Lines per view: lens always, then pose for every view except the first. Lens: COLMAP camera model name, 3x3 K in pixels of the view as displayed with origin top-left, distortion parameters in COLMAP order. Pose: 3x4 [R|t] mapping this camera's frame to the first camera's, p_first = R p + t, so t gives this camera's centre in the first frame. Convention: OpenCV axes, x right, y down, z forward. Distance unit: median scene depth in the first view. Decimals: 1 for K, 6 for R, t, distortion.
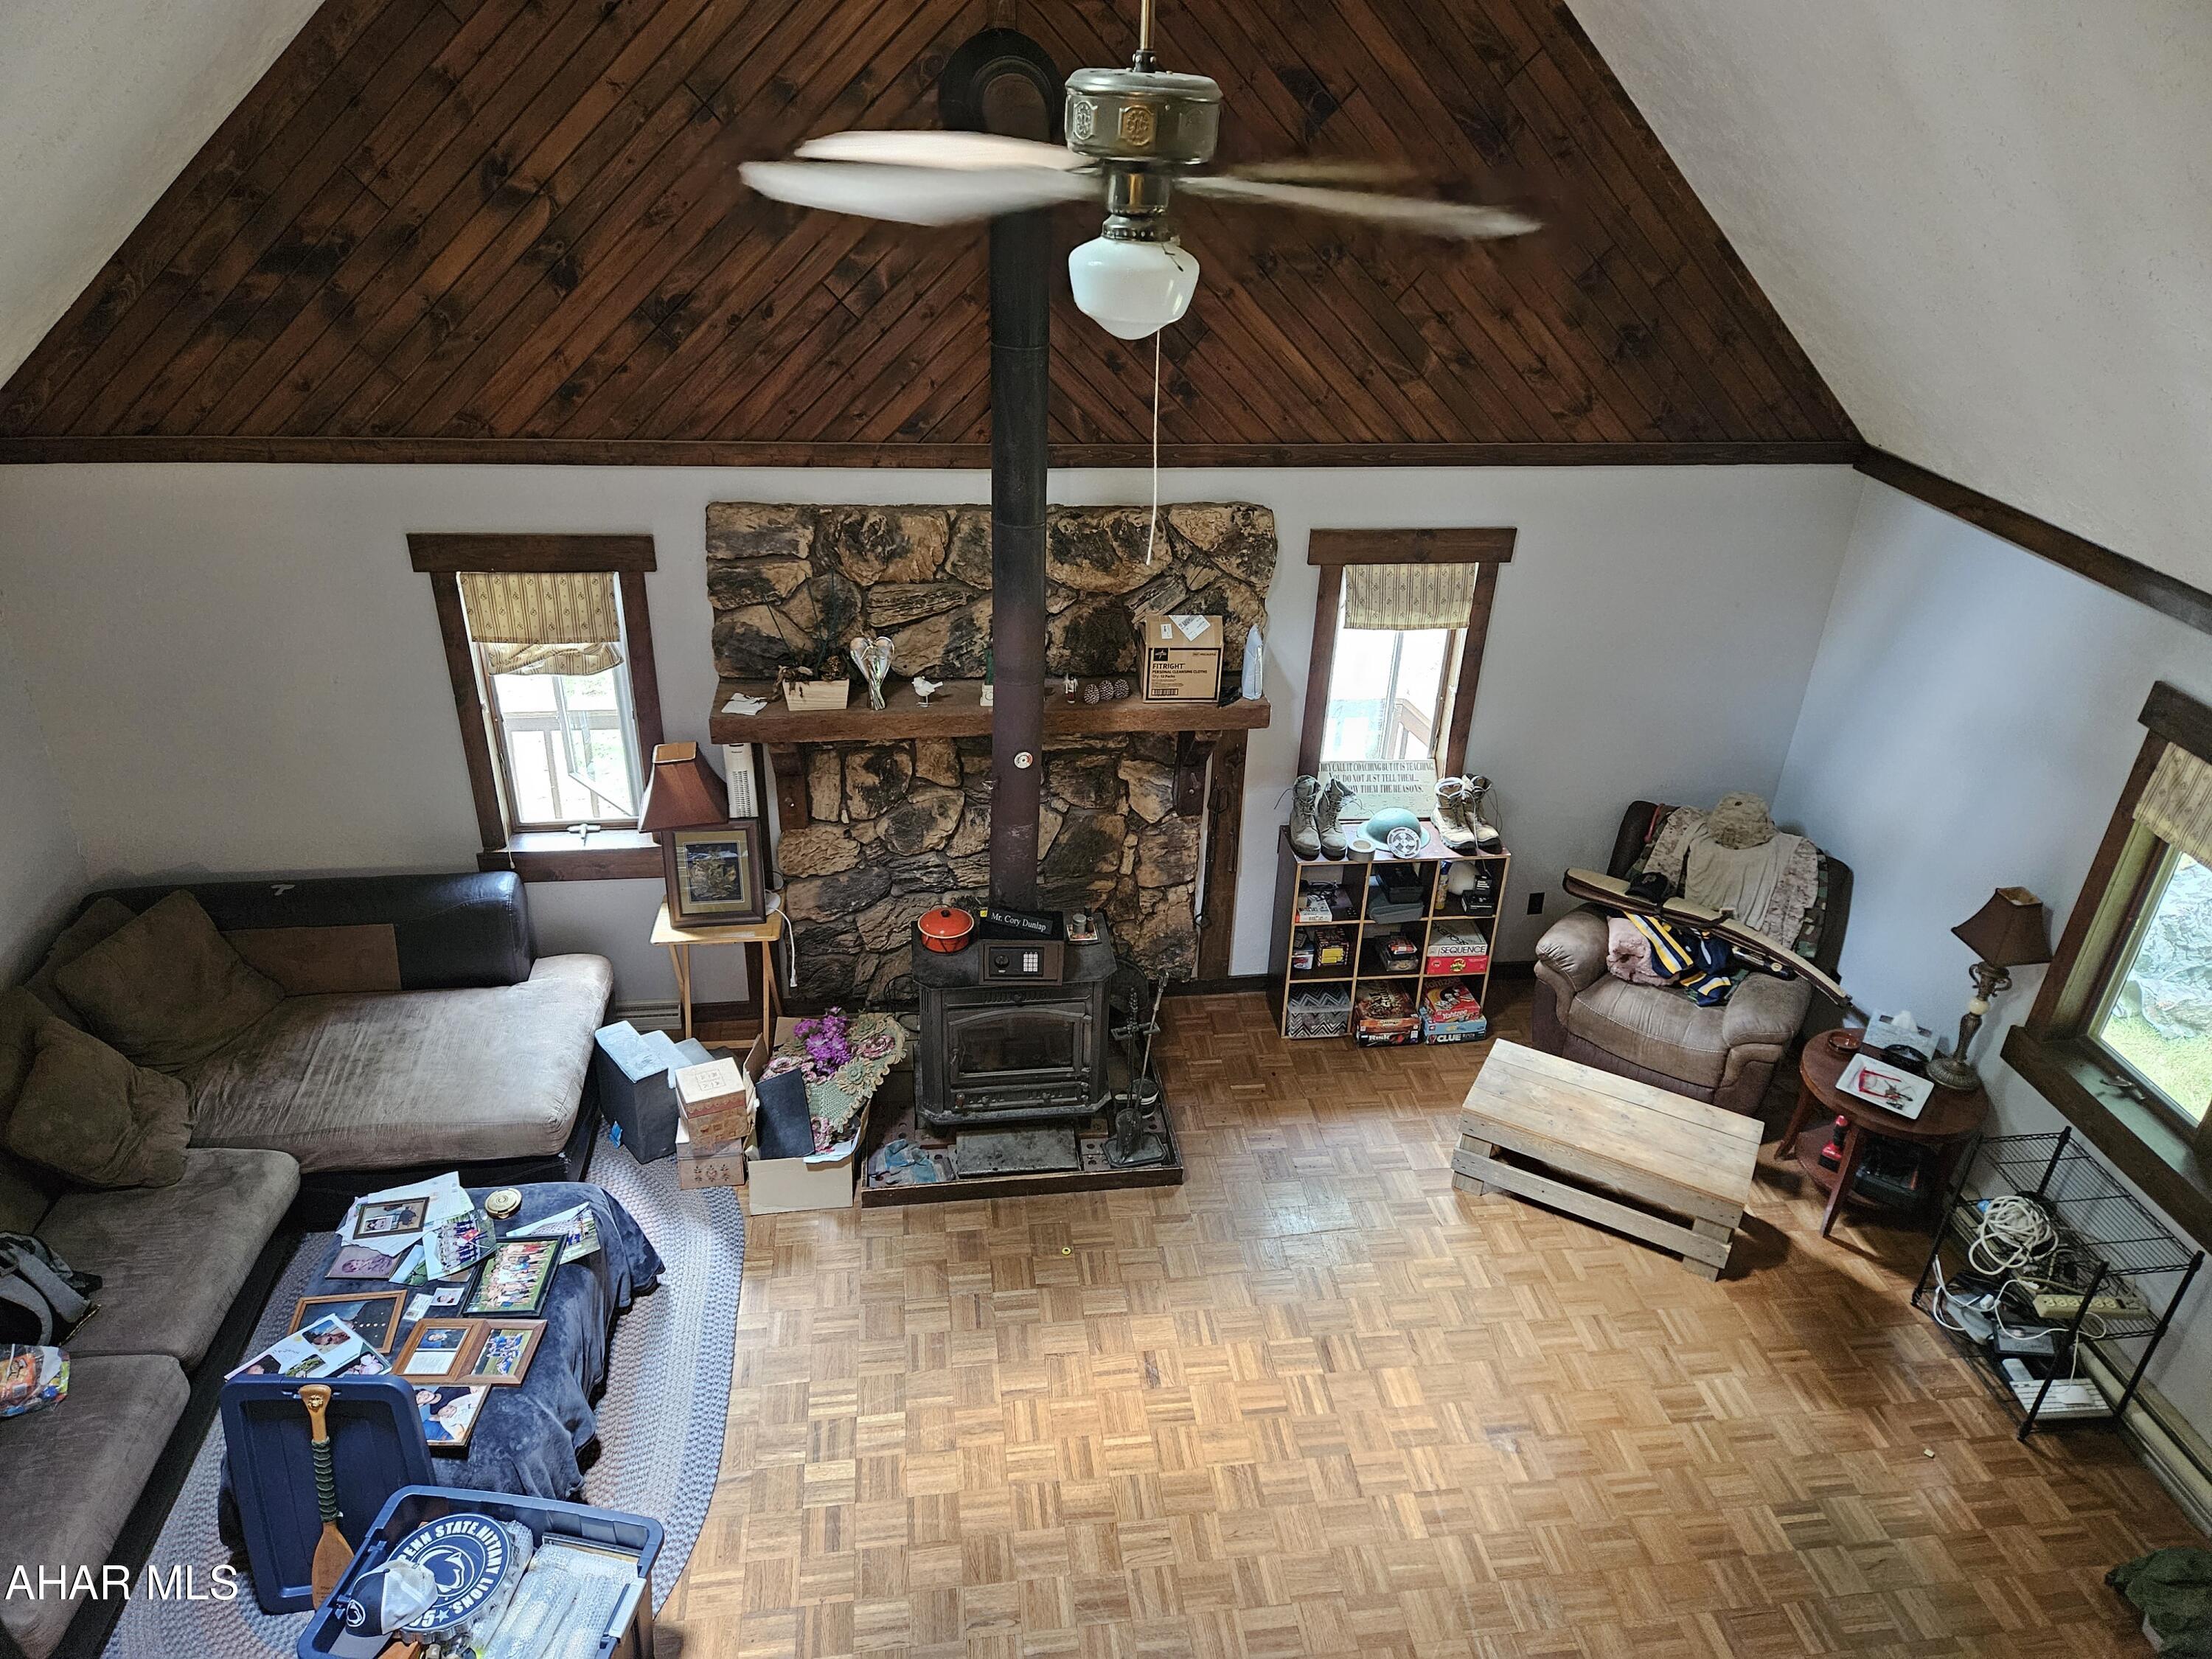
lens RADIAL K [[1471.3, 0, 1114.1], [0, 1471.3, 820.1], [0, 0, 1]] dist [0.049918, -0.010221]
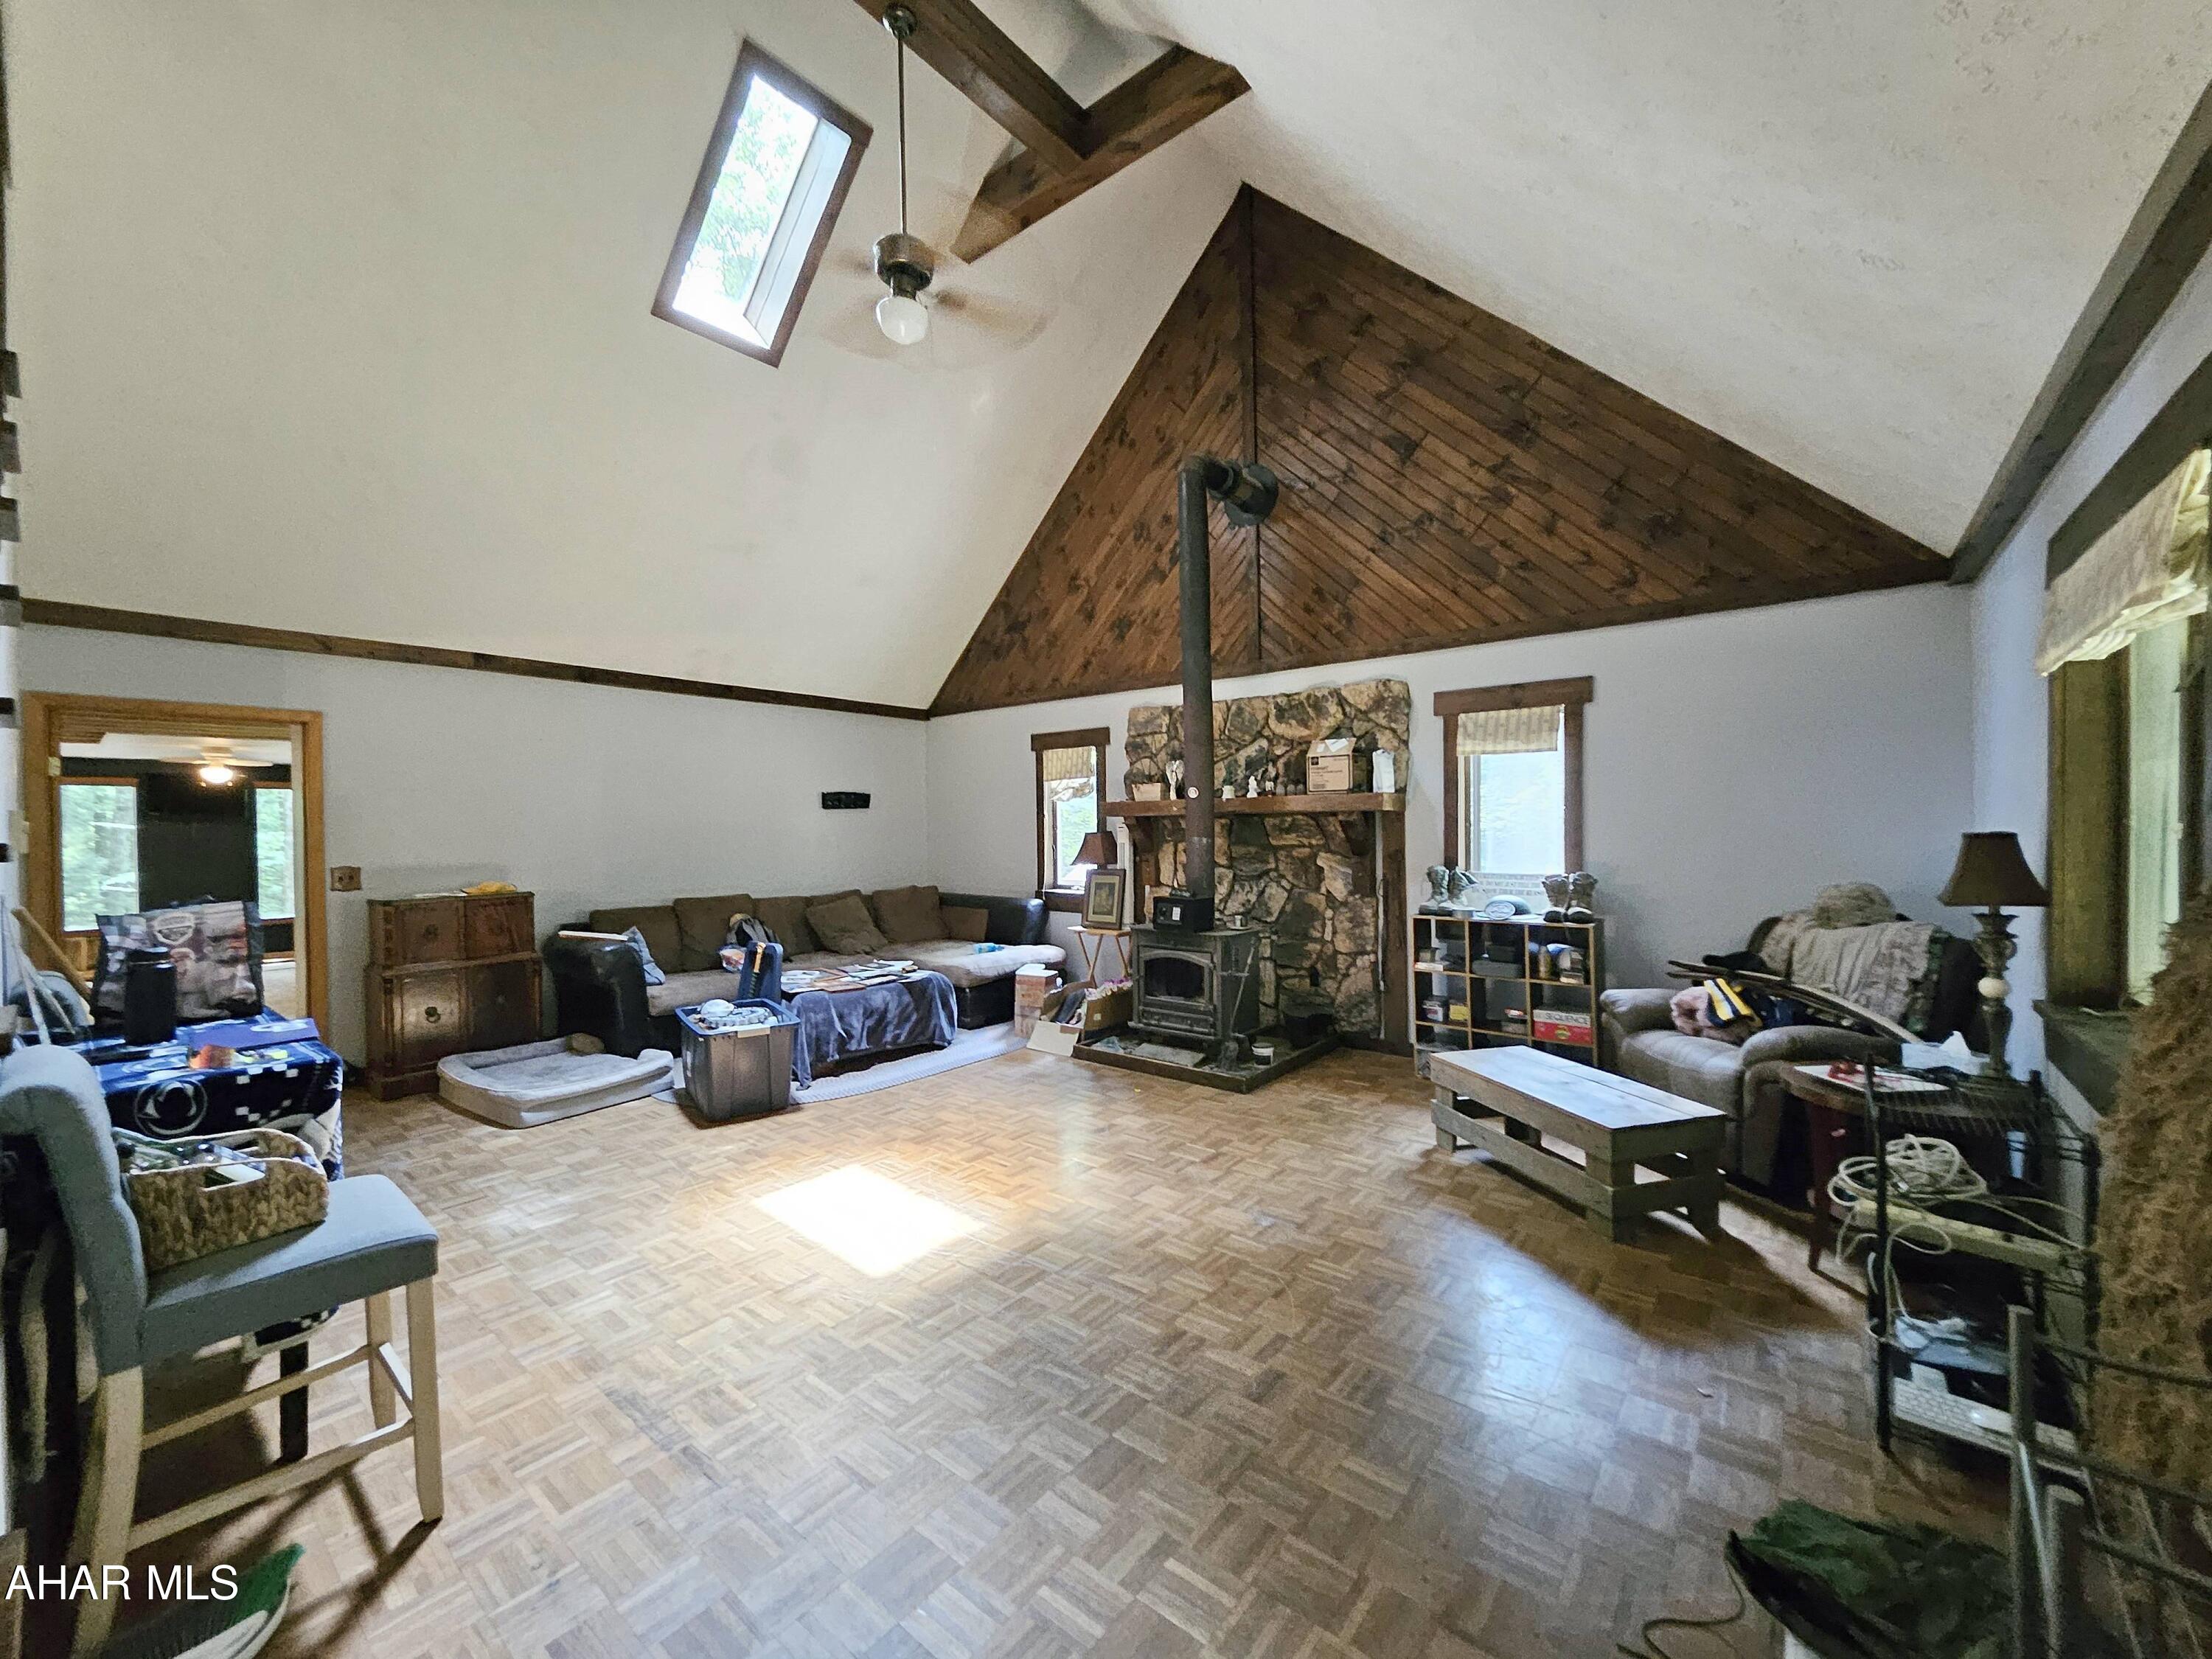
lens RADIAL K [[873.1, 0, 1110.7], [0, 873.1, 837.4], [0, 0, 1]] dist [0.003641, 0.000006]
pose [[0.677380, -0.037400, -0.734682, 0.579051], [-0.321783, 0.883028, -0.341638, 0.359059], [0.661523, 0.467827, 0.586111, 0.330690]]
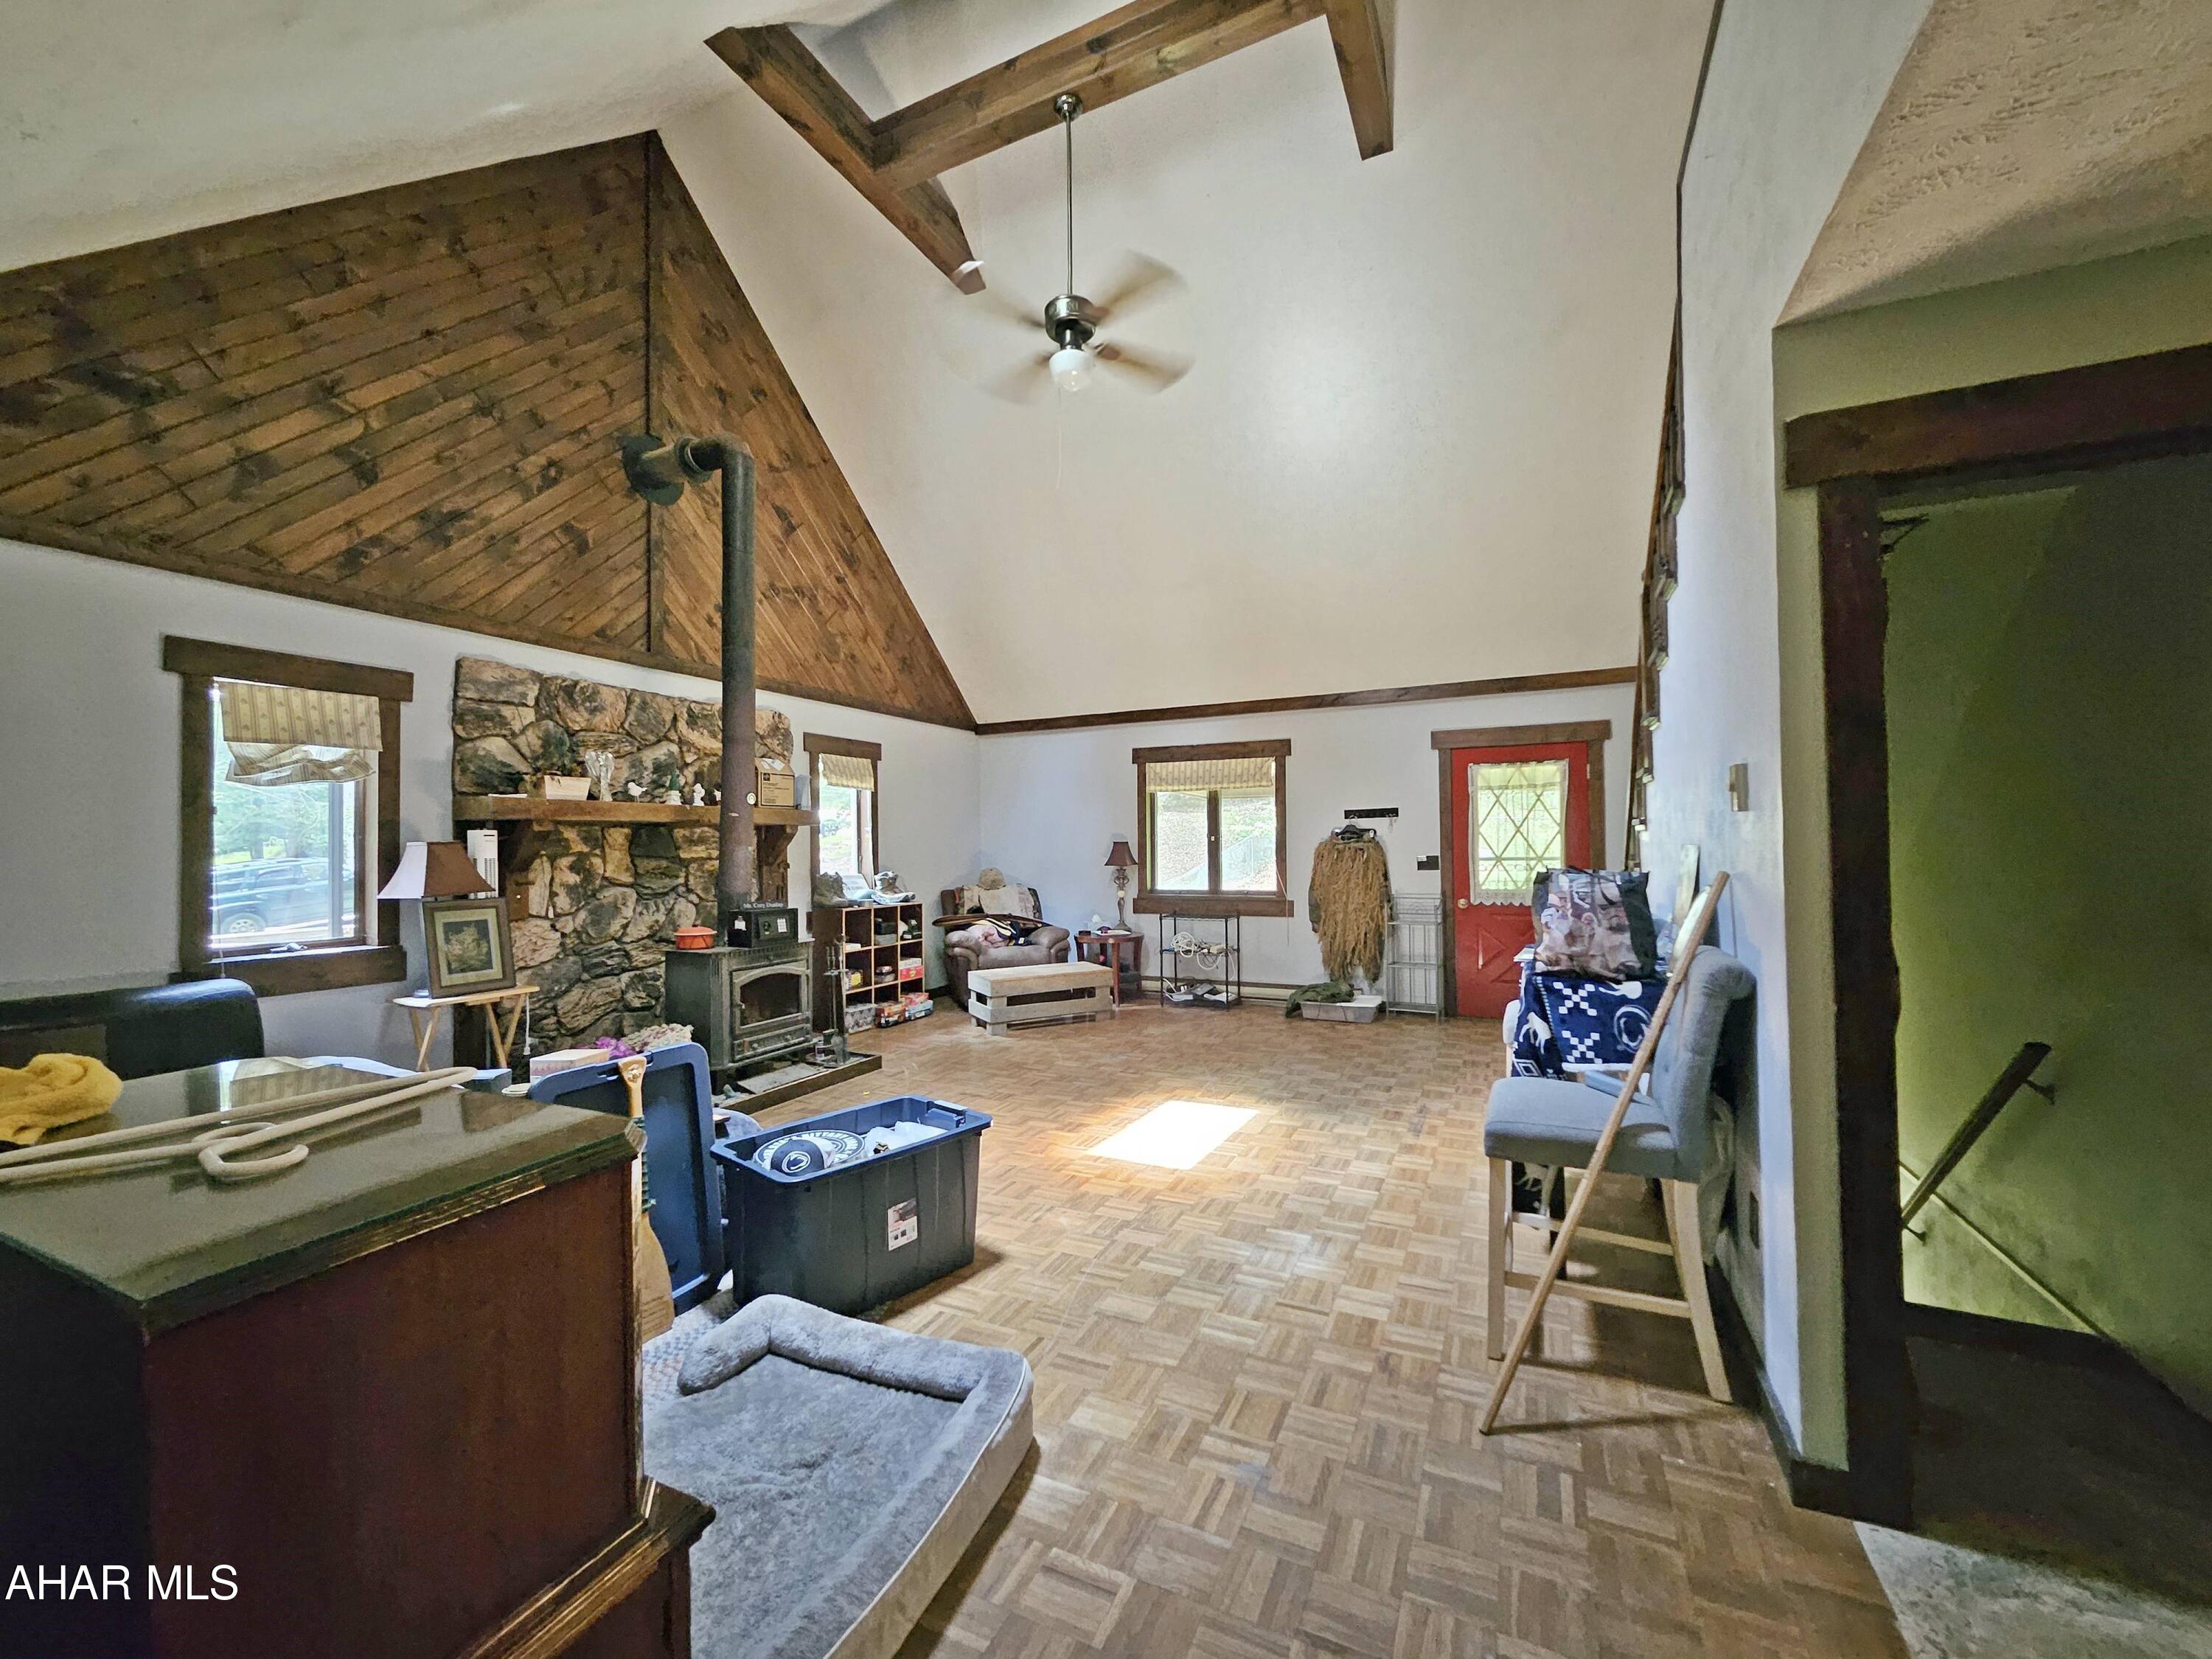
lens RADIAL K [[873.1, 0, 1122.1], [0, 873.1, 837.3], [0, 0, 1]] dist [0.003641, 0.000006]
pose [[0.545916, -0.036049, 0.837064, -0.598750], [0.434031, 0.866735, -0.245740, 0.380410], [-0.716653, 0.497465, 0.488811, 0.236376]]
